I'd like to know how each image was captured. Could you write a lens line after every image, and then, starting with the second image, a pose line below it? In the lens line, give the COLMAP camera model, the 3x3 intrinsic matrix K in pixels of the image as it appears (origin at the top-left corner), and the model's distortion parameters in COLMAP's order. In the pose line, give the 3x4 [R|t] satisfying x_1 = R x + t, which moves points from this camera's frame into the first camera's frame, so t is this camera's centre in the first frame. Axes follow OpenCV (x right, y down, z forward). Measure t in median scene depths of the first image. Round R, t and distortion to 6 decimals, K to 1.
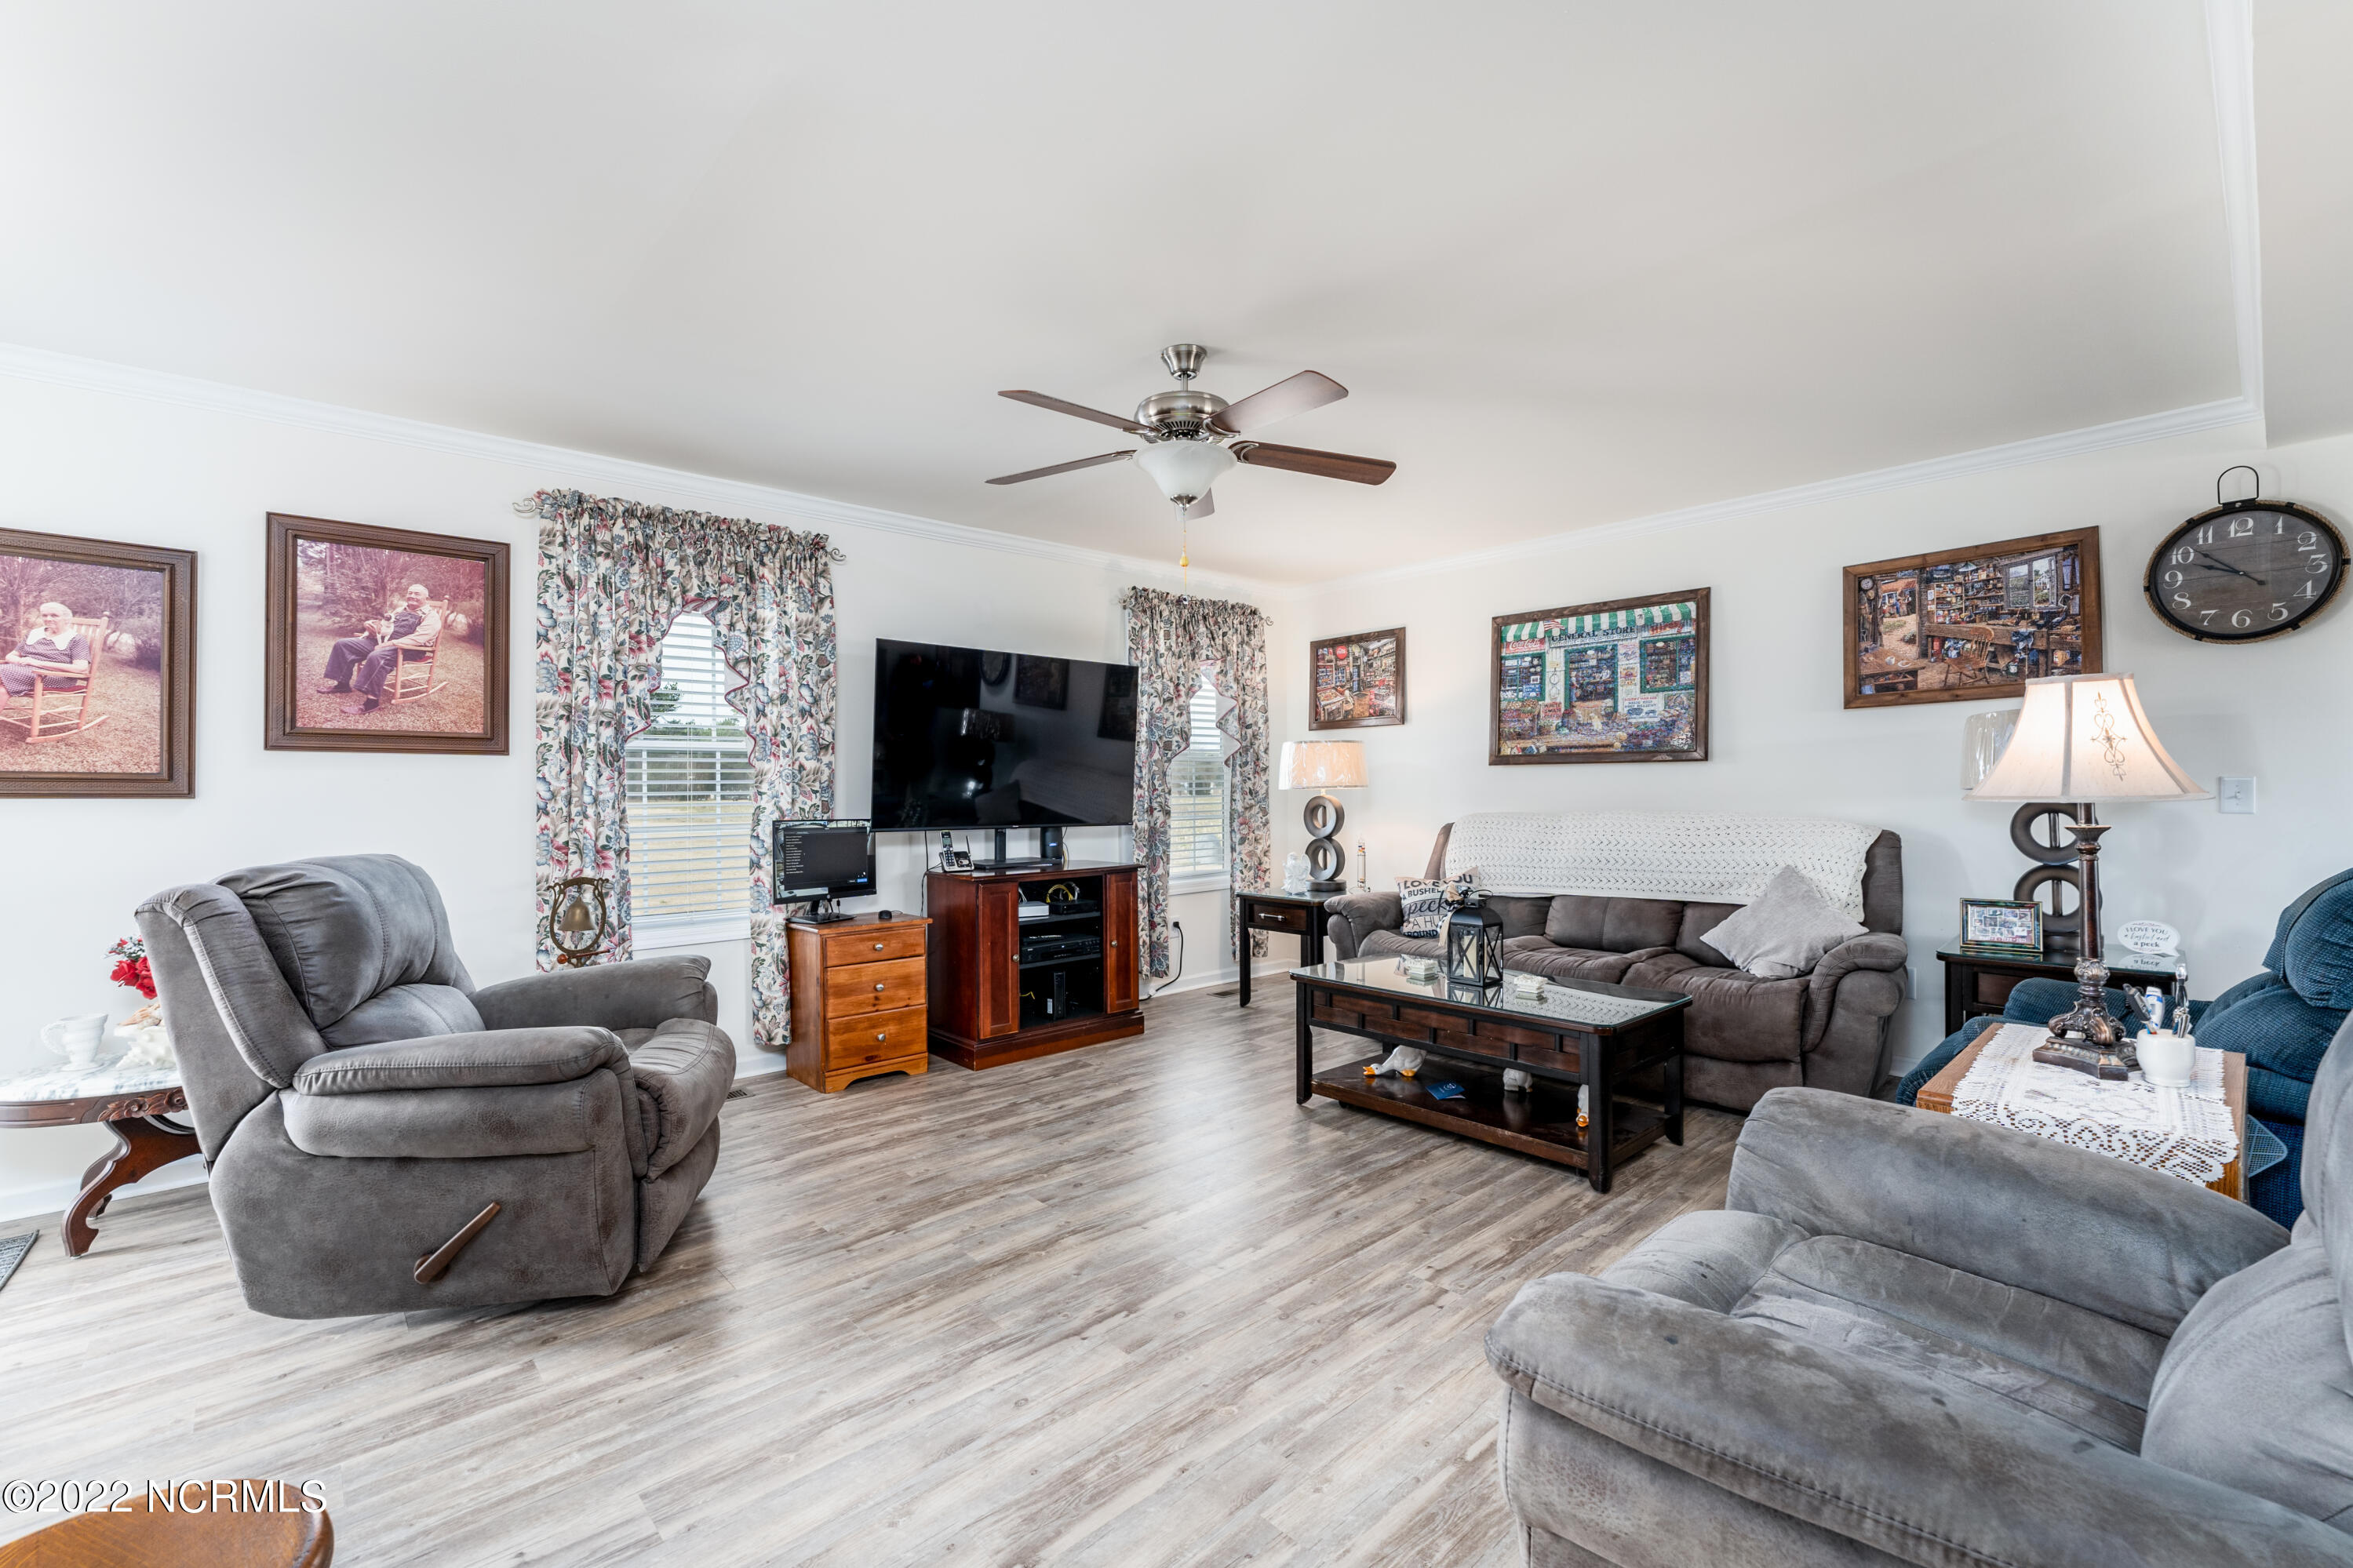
lens RADIAL K [[983.5, 0, 1181.7], [0, 983.5, 783.7], [0, 0, 1]] dist [-0.011314, 0.000684]
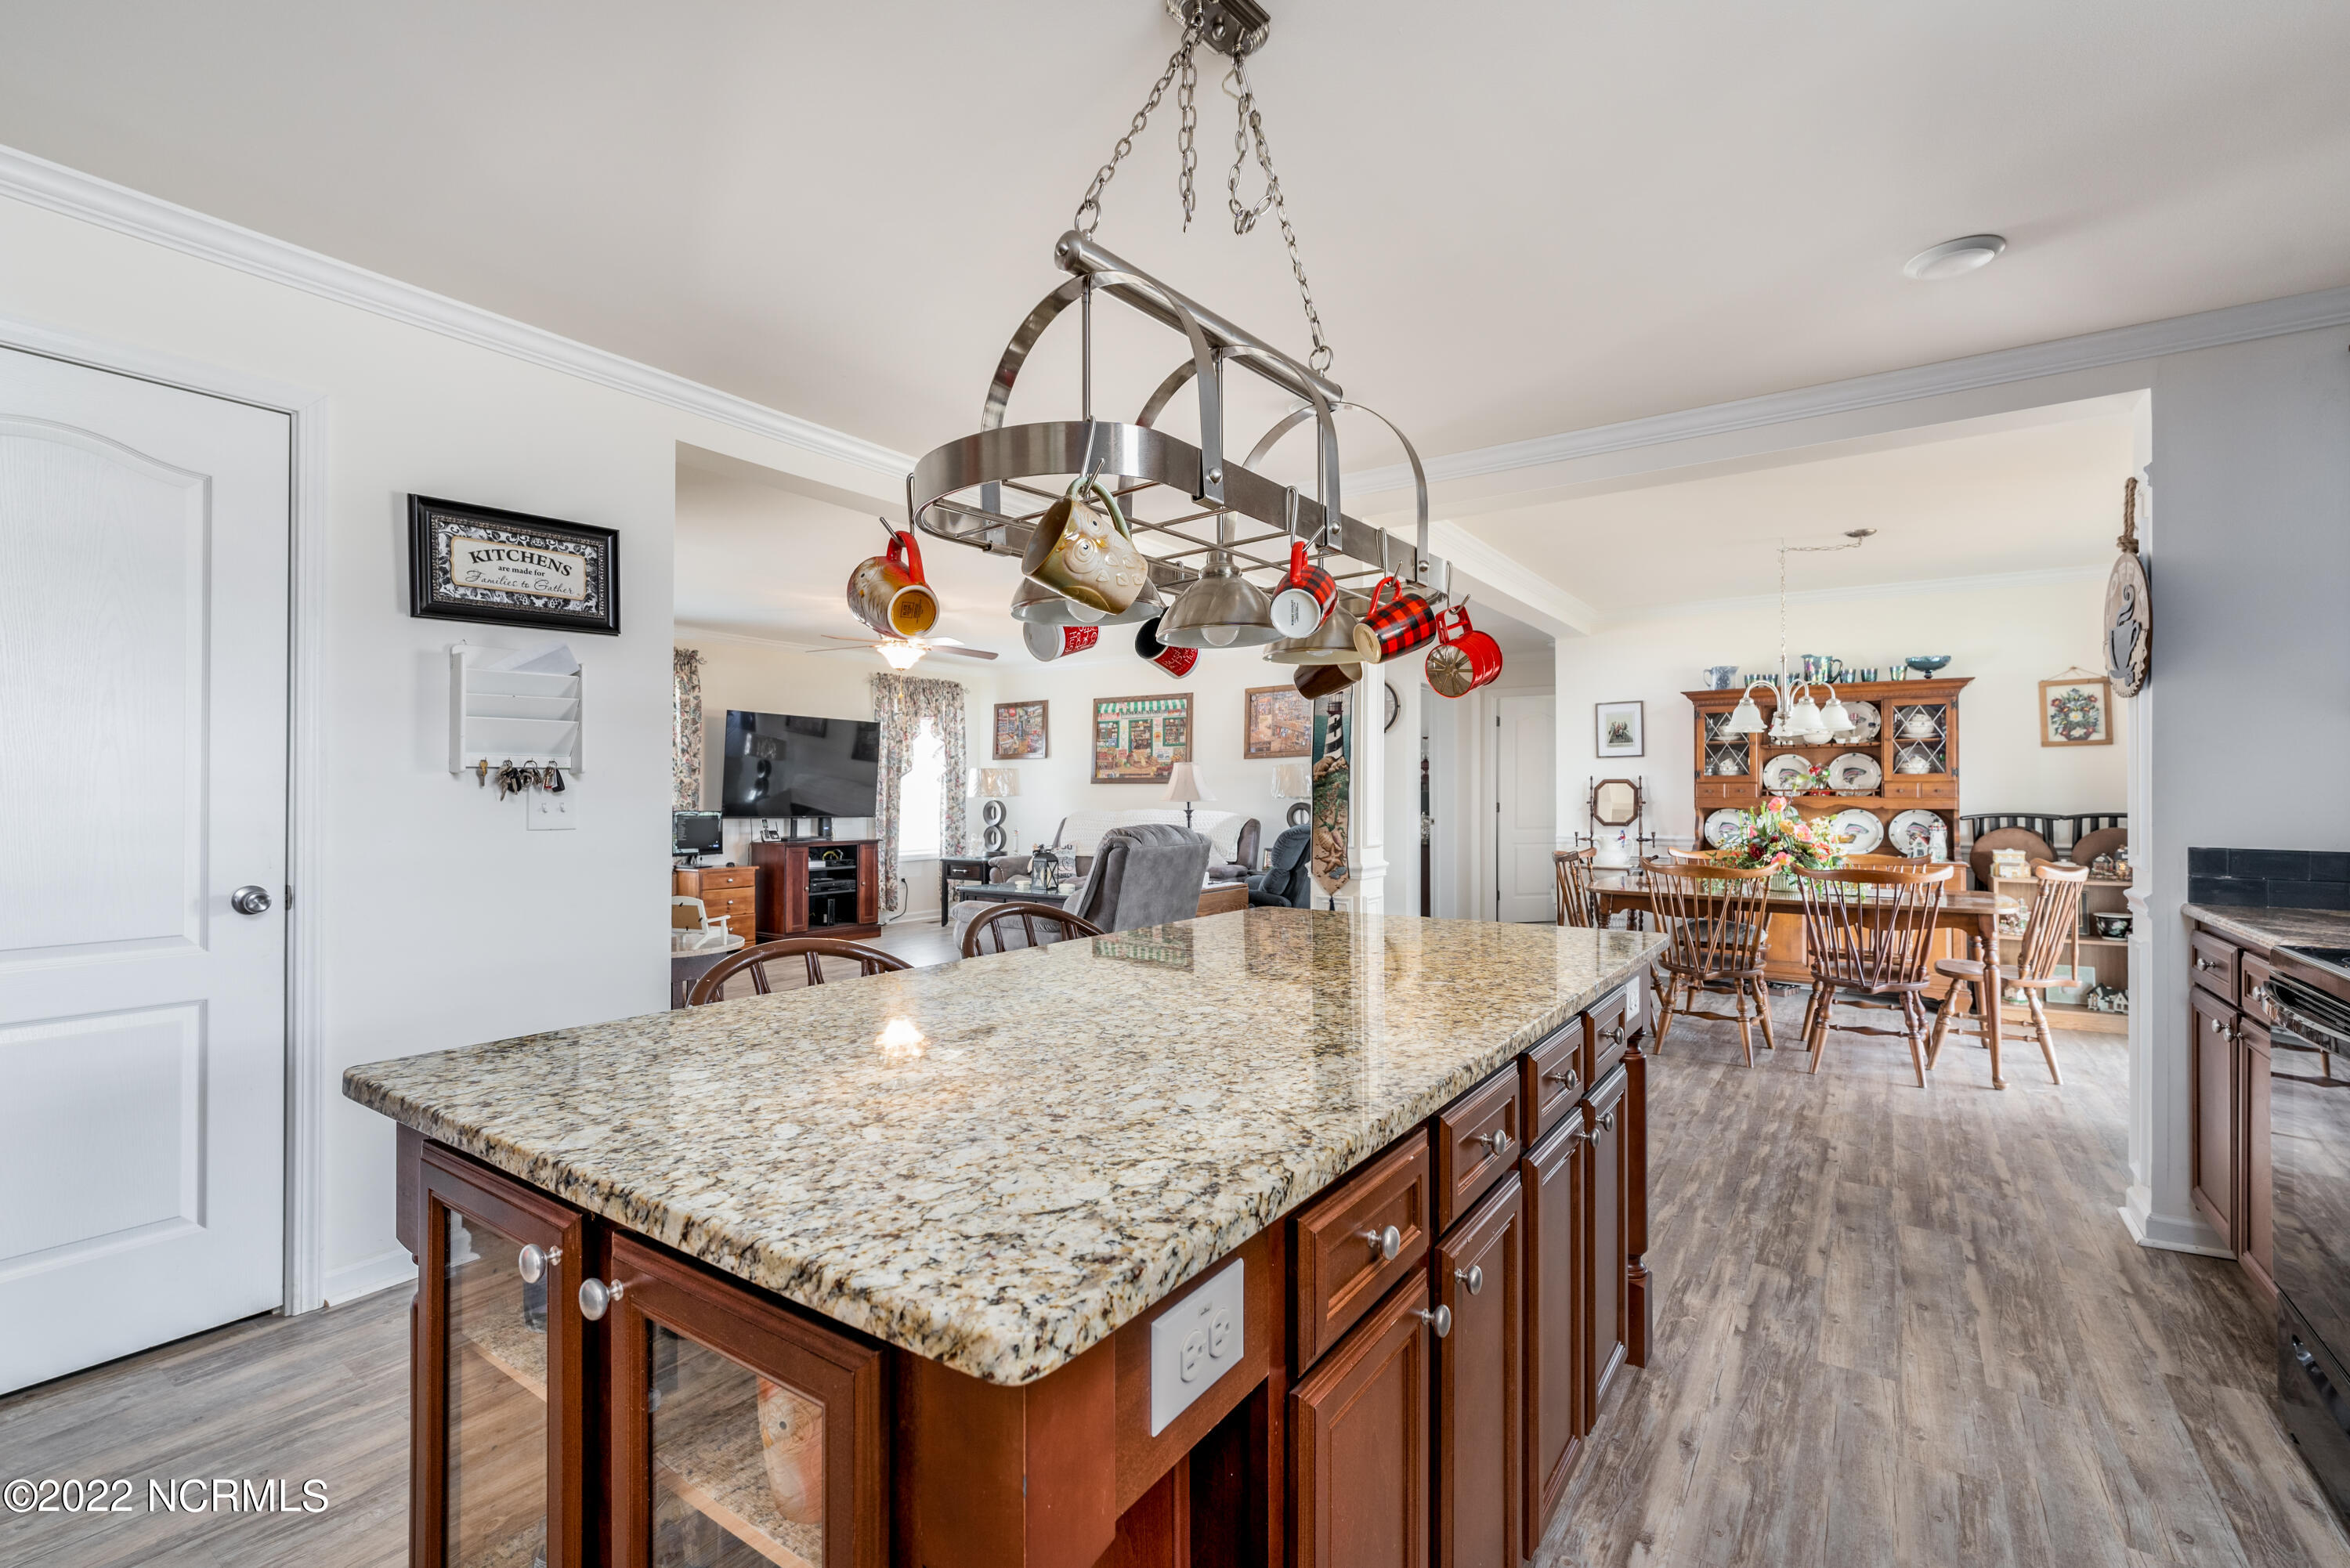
lens RADIAL K [[1071.3, 0, 1214.0], [0, 1071.3, 786.7], [0, 0, 1]] dist [-0.001224, -0.000201]
pose [[0.967590, 0.011312, 0.252273, 0.047130], [-0.010460, 0.999934, -0.004718, -0.006810], [-0.252310, 0.001927, 0.967645, -0.915356]]
